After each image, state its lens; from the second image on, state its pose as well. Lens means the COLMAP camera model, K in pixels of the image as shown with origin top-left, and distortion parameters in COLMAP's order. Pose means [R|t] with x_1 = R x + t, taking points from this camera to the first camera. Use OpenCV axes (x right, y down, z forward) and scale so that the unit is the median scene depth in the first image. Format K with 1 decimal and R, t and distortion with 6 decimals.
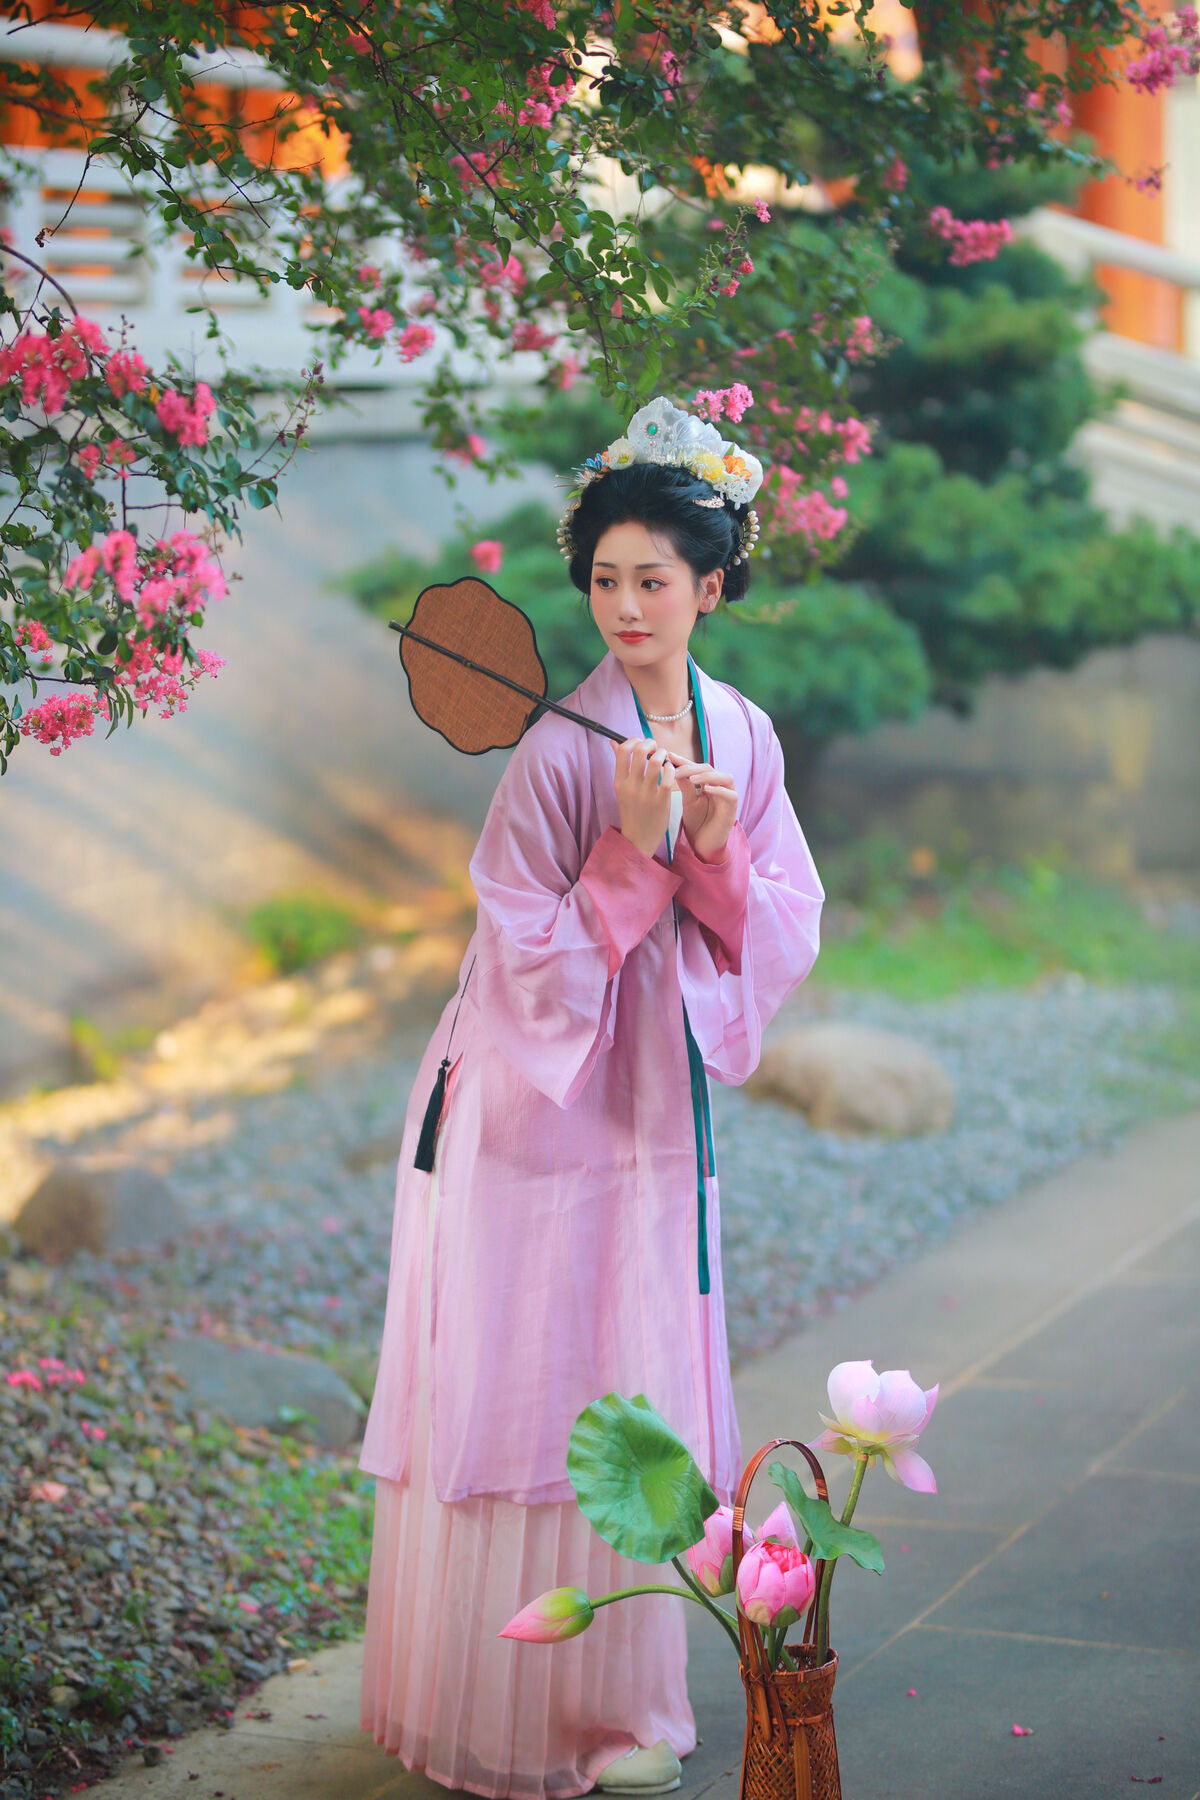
lens RADIAL K [[4296.2, 0, 528.7], [0, 4296.2, 851.4], [0, 0, 1]] dist [0.023808, 0.000000]
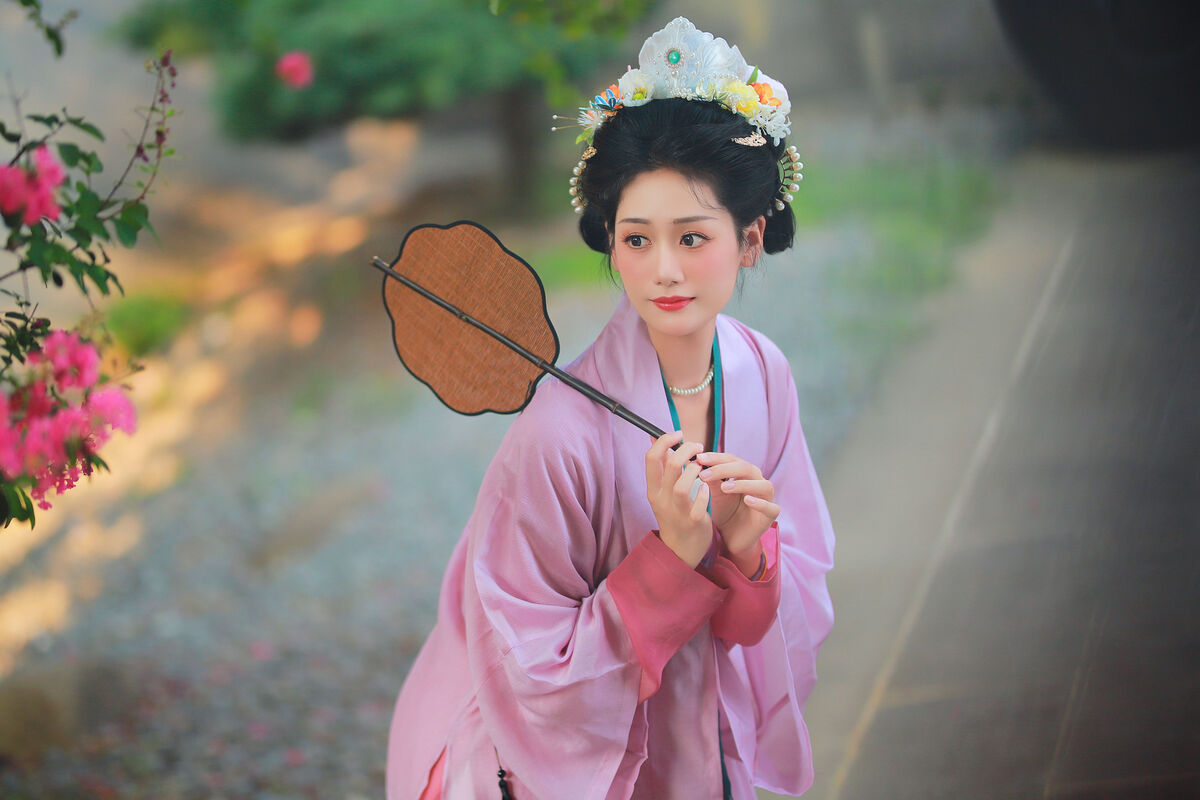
lens RADIAL K [[2864.1, 0, 608.2], [0, 2864.1, 388.2], [0, 0, 1]] dist [0.023808, 0.000000]
pose [[0.968662, -0.224759, 0.105723, -0.028392], [0.209994, 0.968382, 0.134684, -0.077295], [-0.132651, -0.108262, 0.985232, 0.330216]]
